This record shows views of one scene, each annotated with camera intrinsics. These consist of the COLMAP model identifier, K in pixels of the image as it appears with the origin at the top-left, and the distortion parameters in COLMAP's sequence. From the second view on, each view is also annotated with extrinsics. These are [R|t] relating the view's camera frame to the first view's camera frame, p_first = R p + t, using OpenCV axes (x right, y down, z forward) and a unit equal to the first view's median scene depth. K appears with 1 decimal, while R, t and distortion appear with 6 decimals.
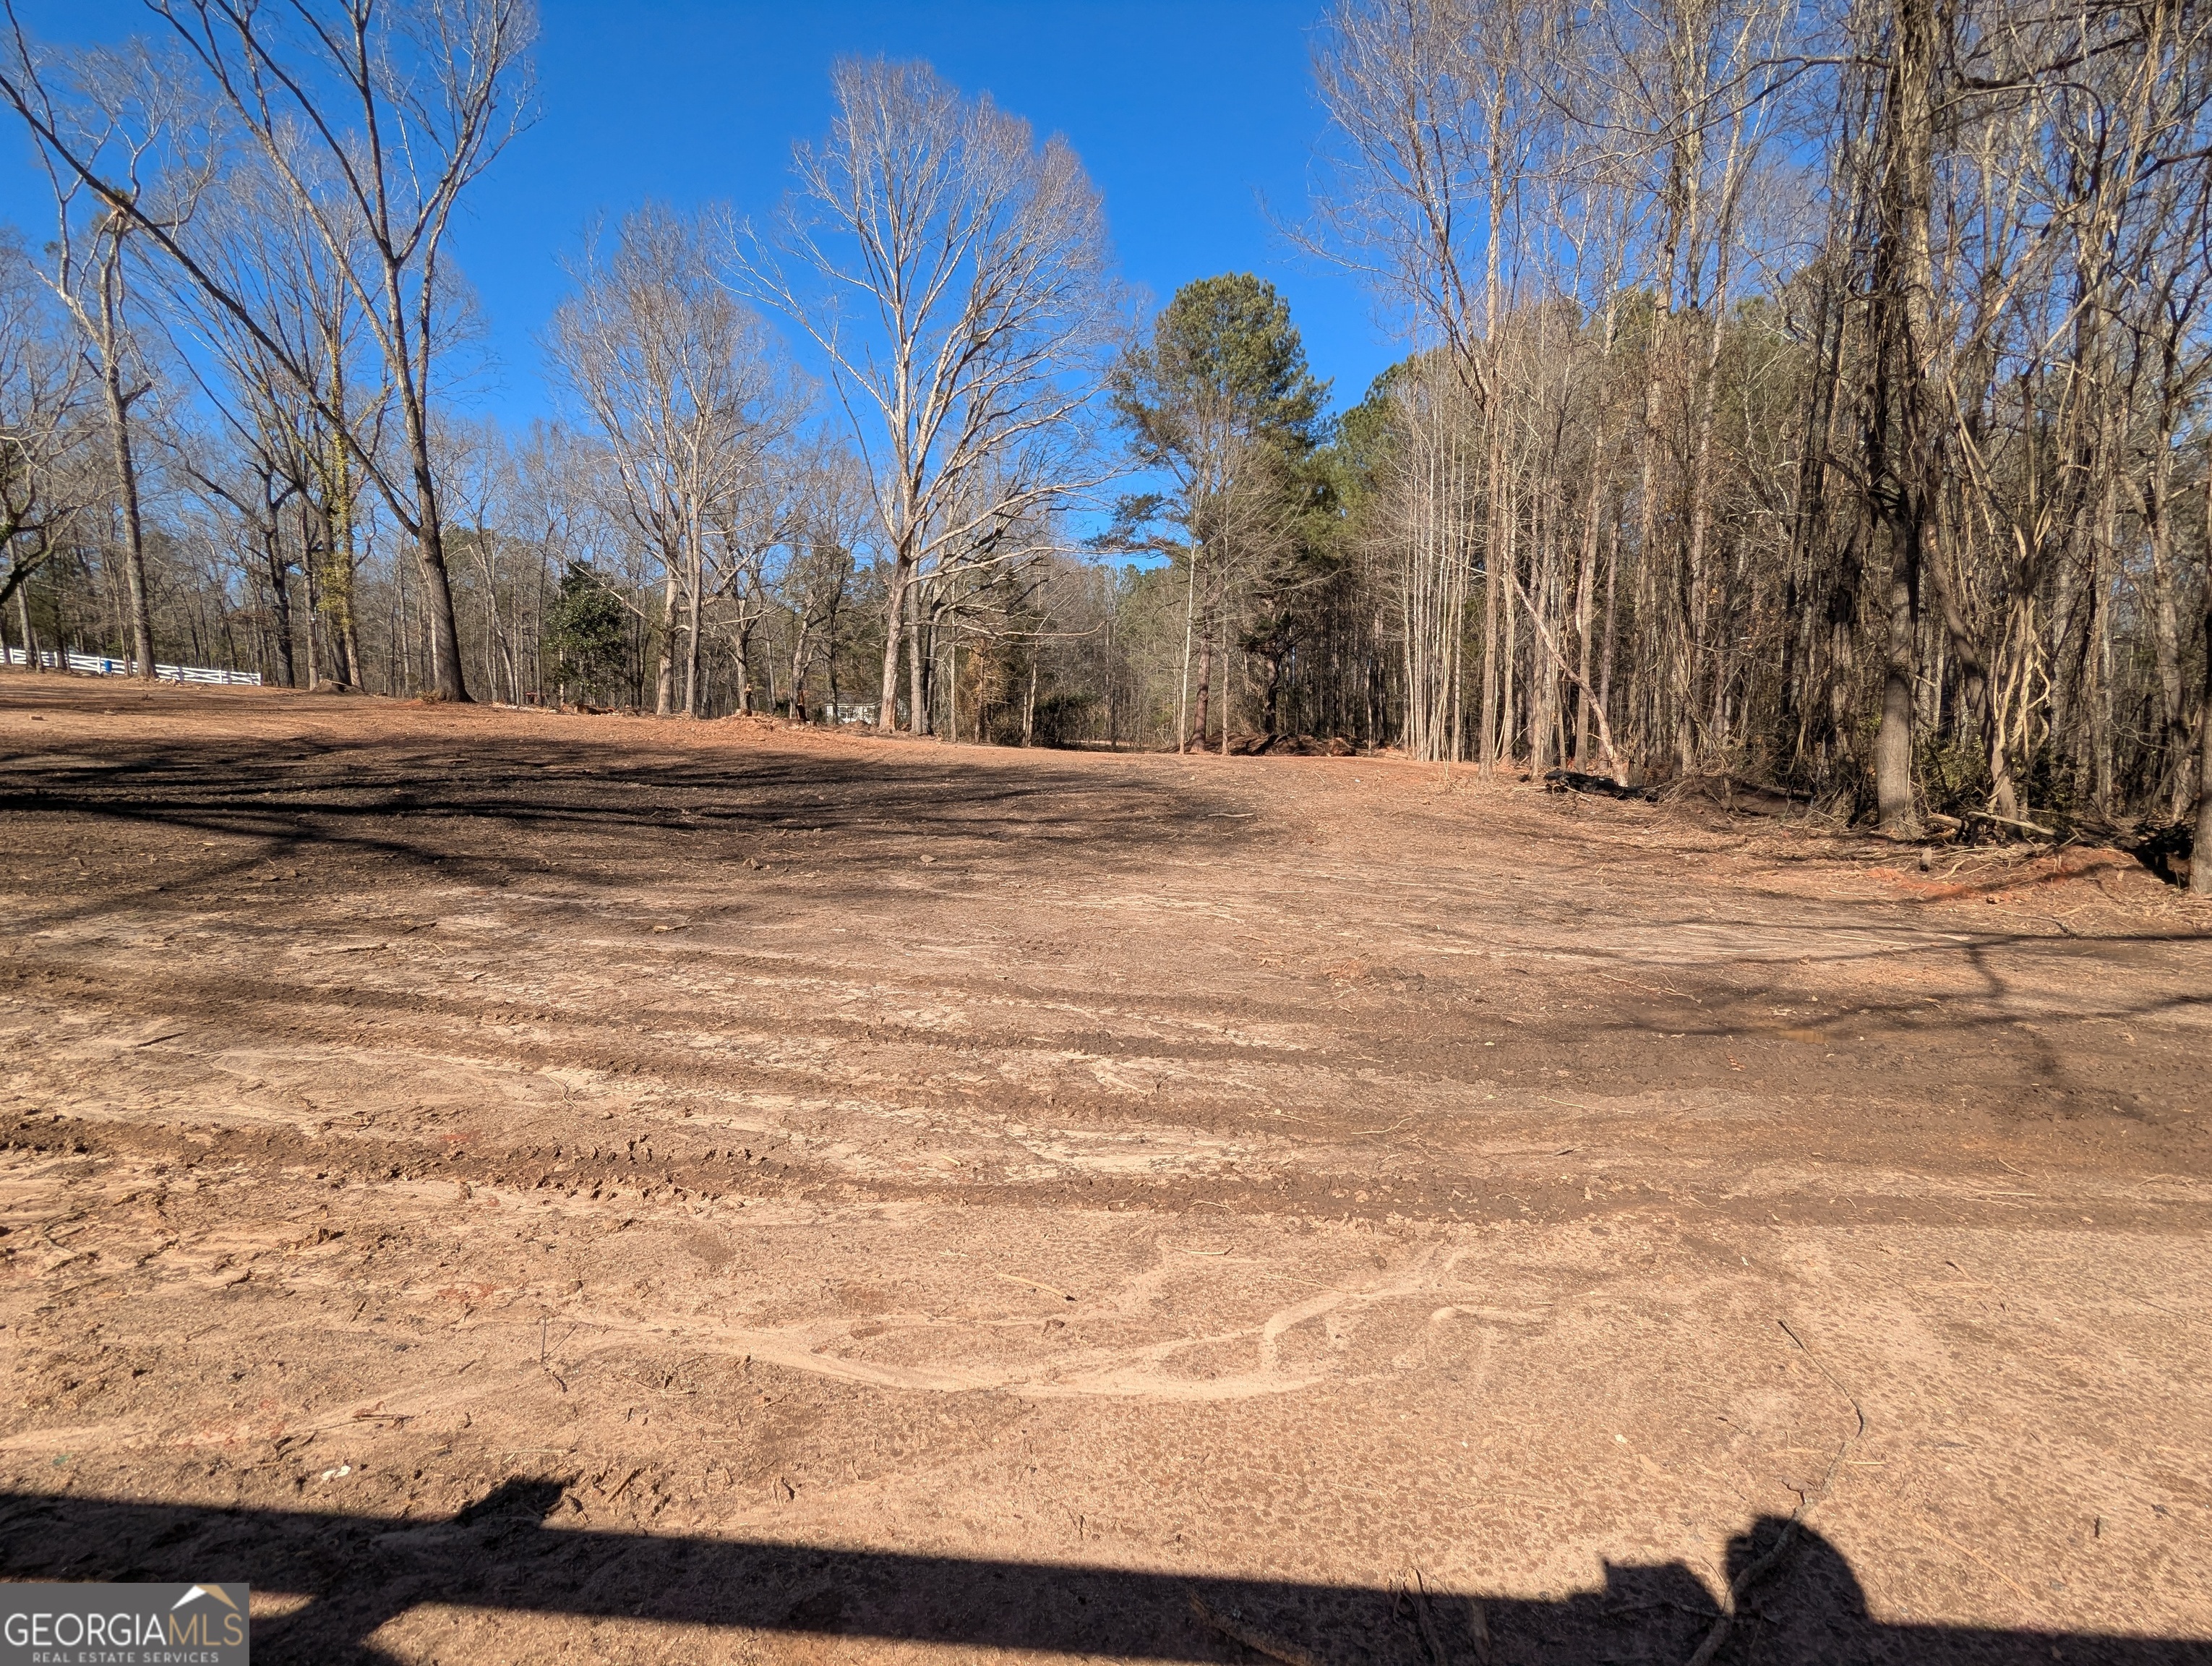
lens RADIAL K [[1050.4, 0, 1114.2], [0, 1050.4, 838.3], [0, 0, 1]] dist [-0.013517, 0.004231]
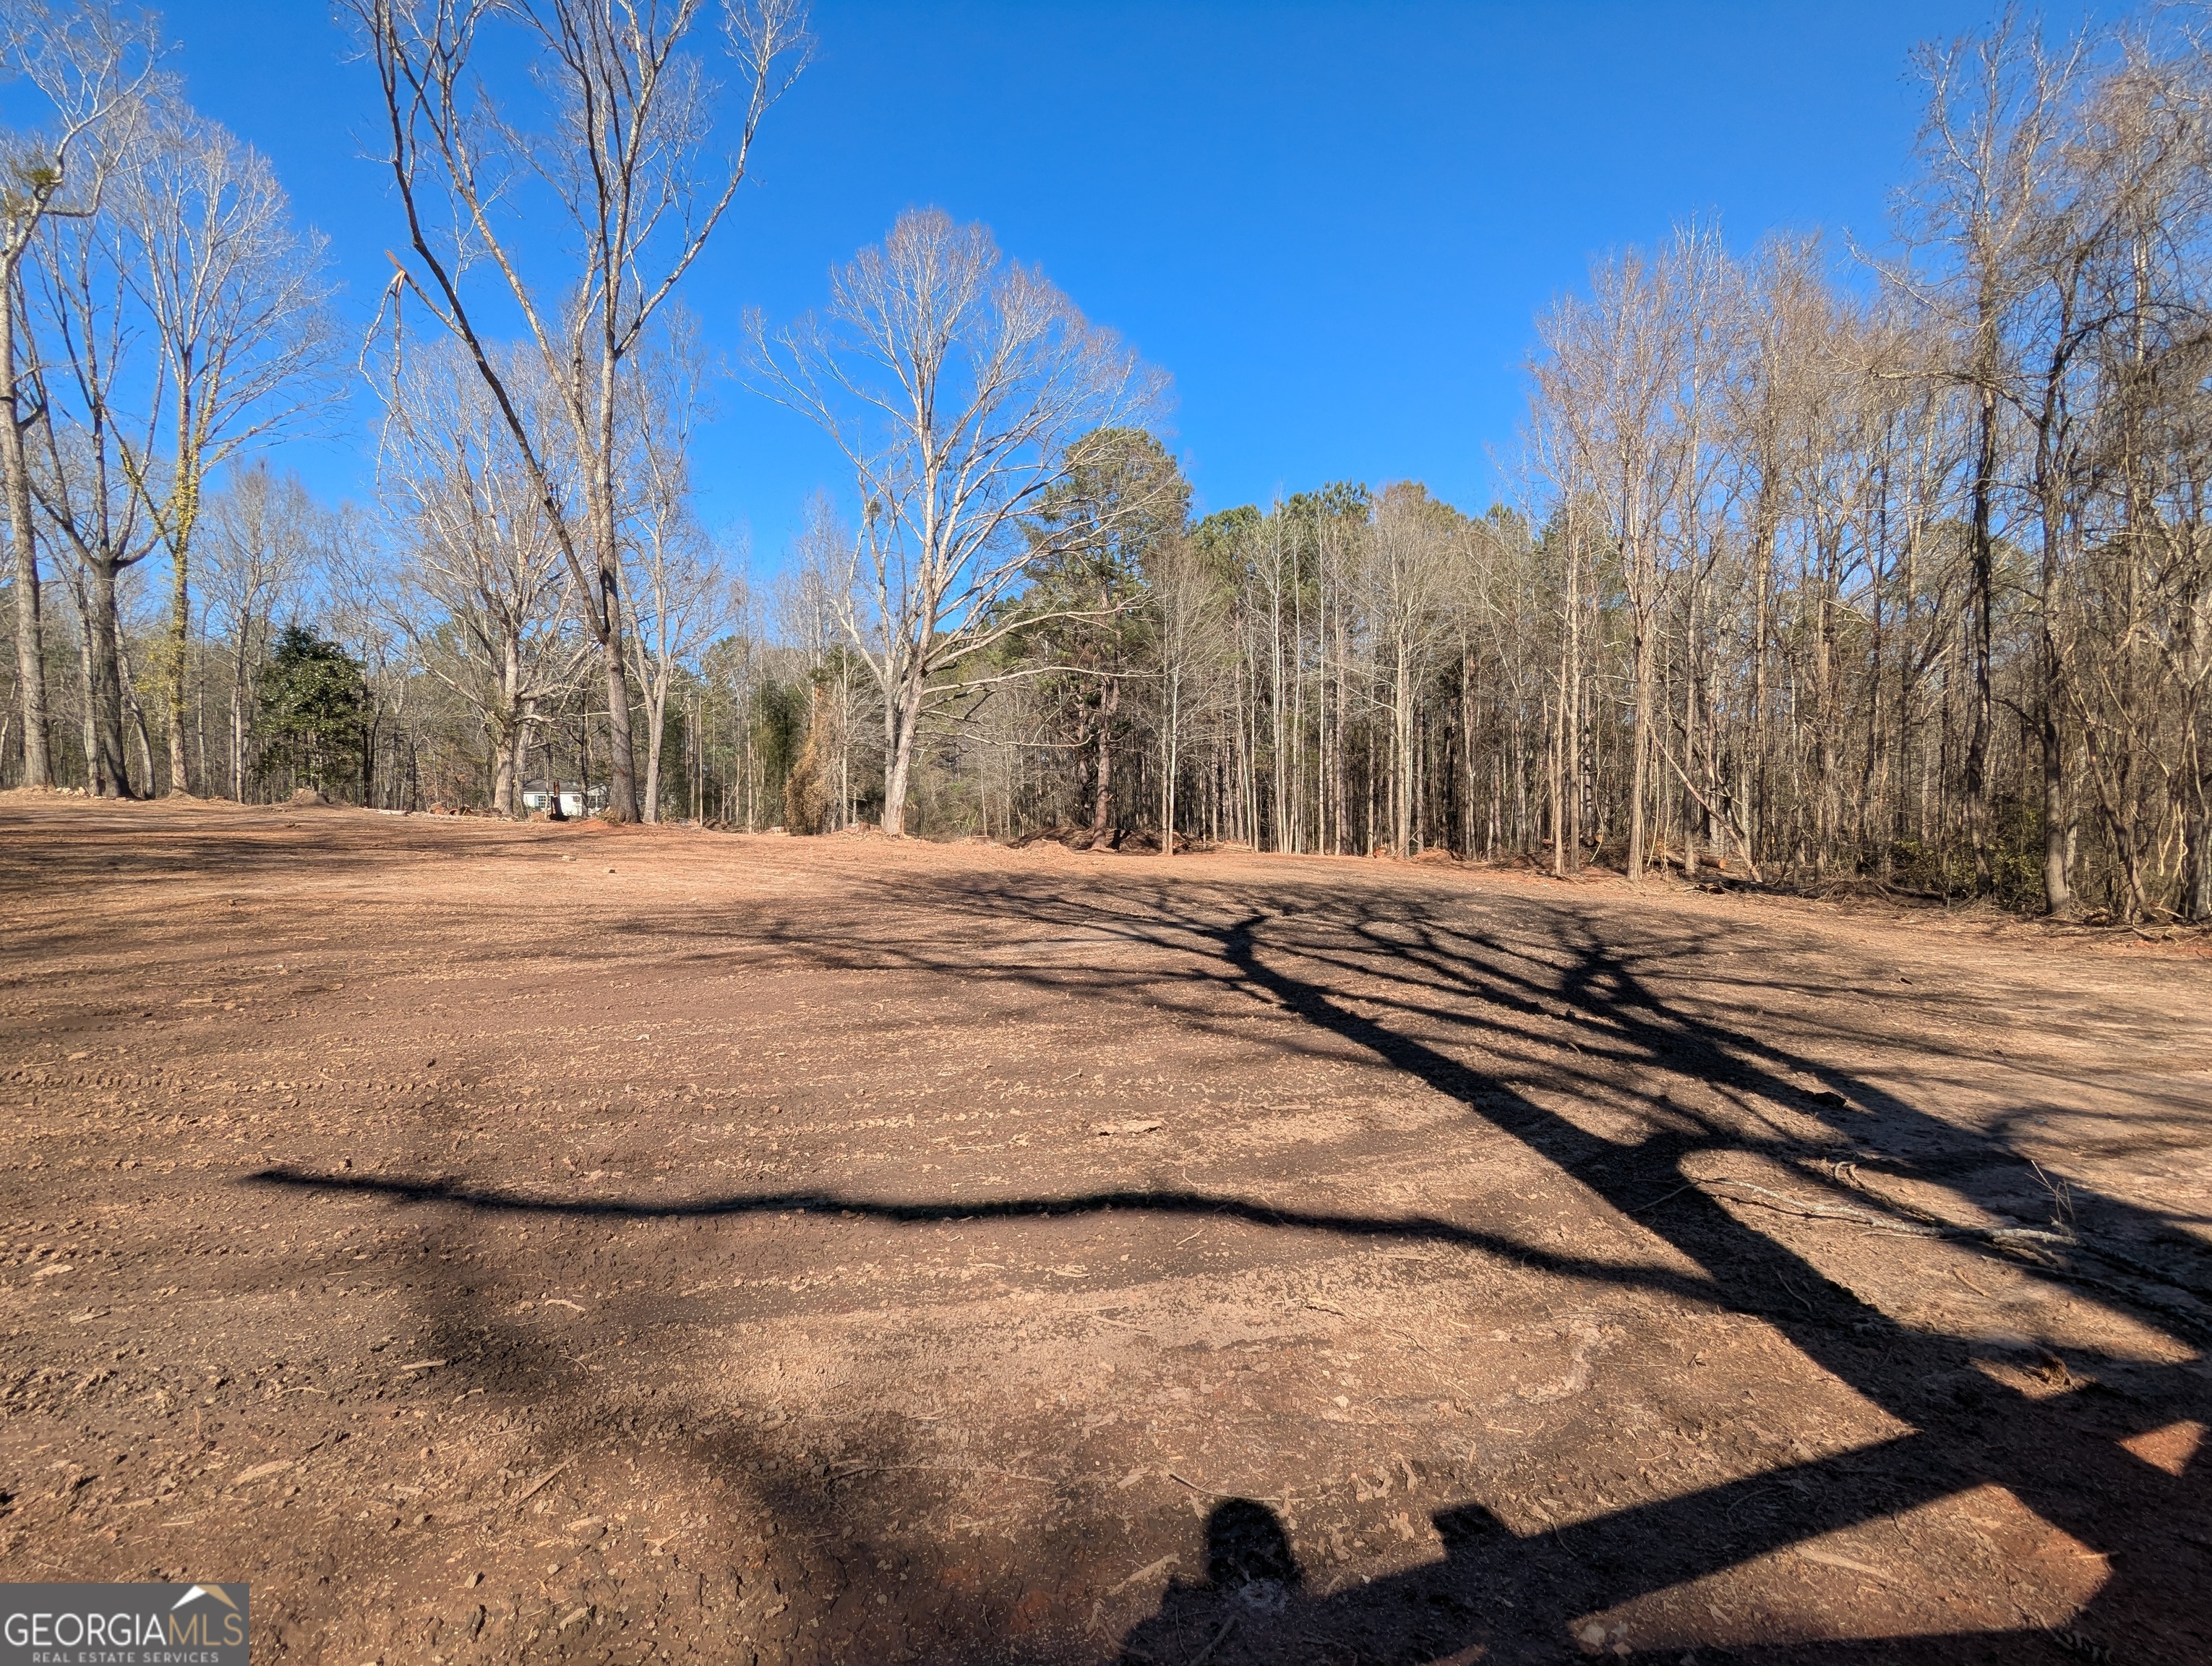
lens RADIAL K [[1050.4, 0, 1093.2], [0, 1050.4, 820.7], [0, 0, 1]] dist [-0.013517, 0.004231]
pose [[0.905684, -0.008266, 0.423873, -0.702538], [0.044373, 0.996167, -0.075385, -0.049470], [-0.421625, 0.087083, 0.902579, 0.016207]]
